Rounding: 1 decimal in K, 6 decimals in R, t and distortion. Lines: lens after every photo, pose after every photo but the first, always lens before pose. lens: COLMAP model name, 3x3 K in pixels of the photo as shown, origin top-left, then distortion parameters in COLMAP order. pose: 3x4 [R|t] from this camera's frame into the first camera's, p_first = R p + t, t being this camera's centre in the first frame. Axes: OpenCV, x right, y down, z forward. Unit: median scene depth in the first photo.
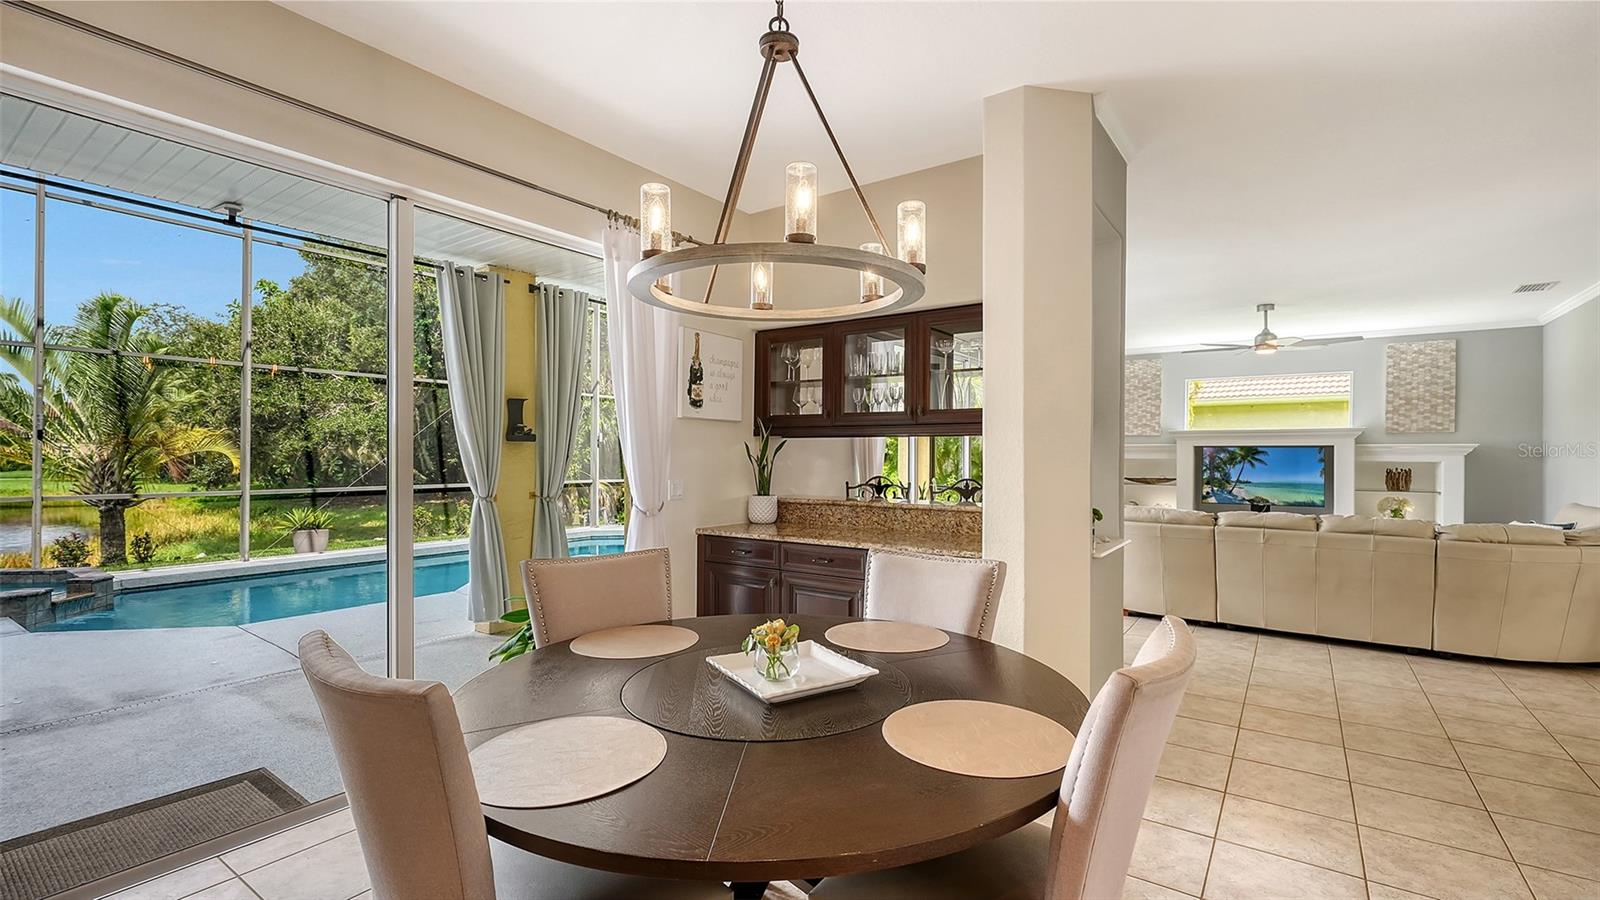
lens RADIAL K [[717.0, 0, 784.7], [0, 717.0, 456.6], [0, 0, 1]] dist [-0.002717, -0.000674]
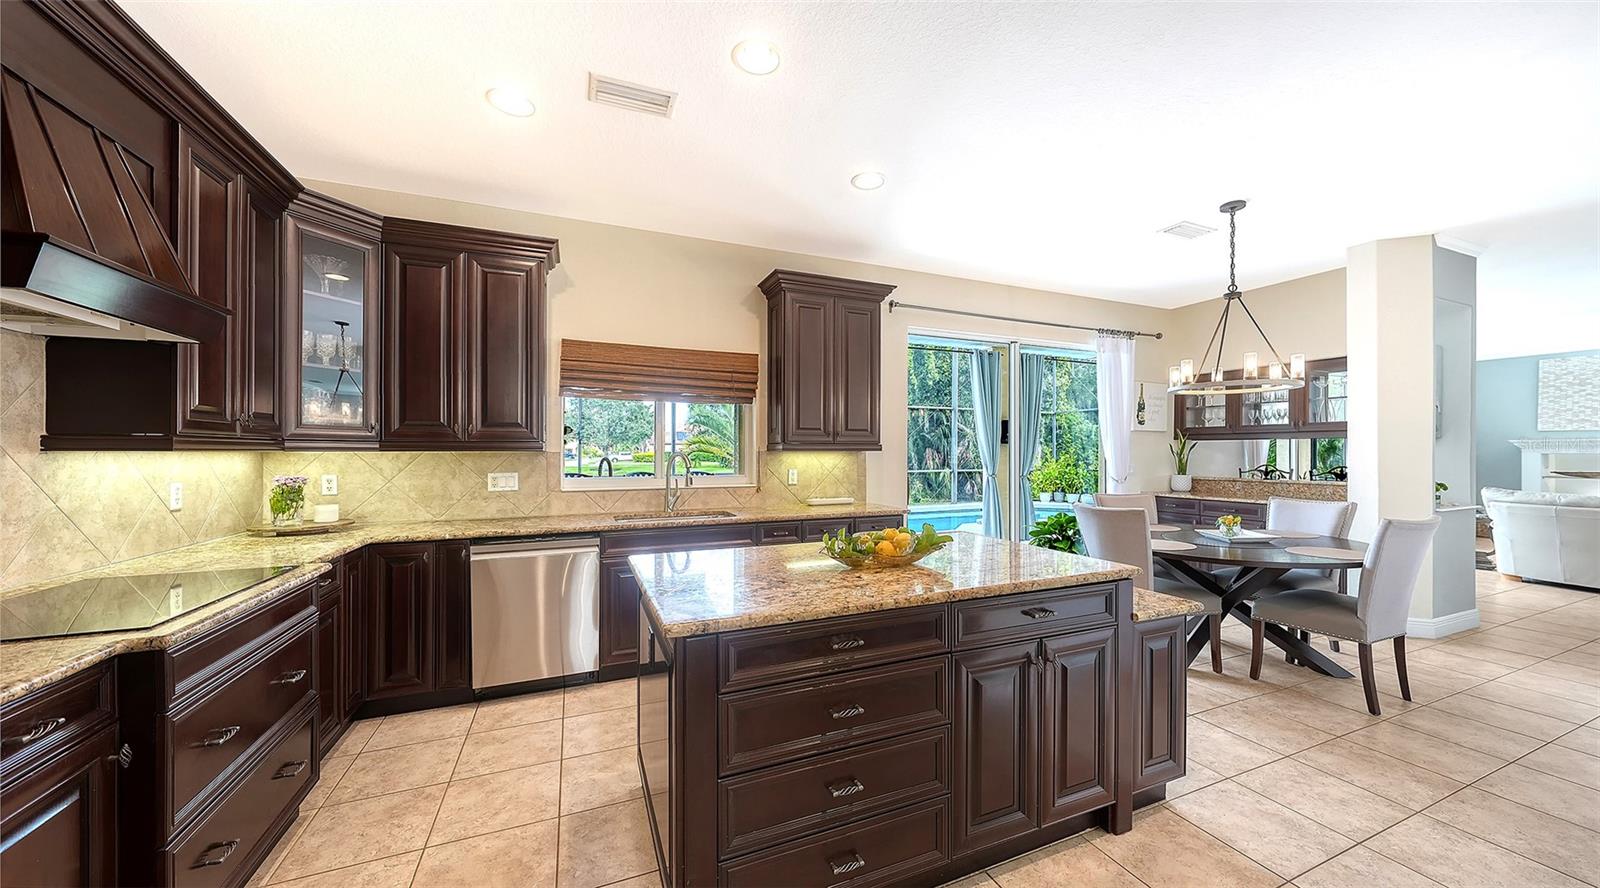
lens RADIAL K [[555.1, 0, 815.3], [0, 555.1, 450.8], [0, 0, 1]] dist [-0.009430, -0.000044]
pose [[0.860826, -0.003625, -0.508886, -0.111725], [0.001553, 0.999989, -0.004496, 0.002053], [0.508896, 0.003080, 0.860822, -0.572924]]
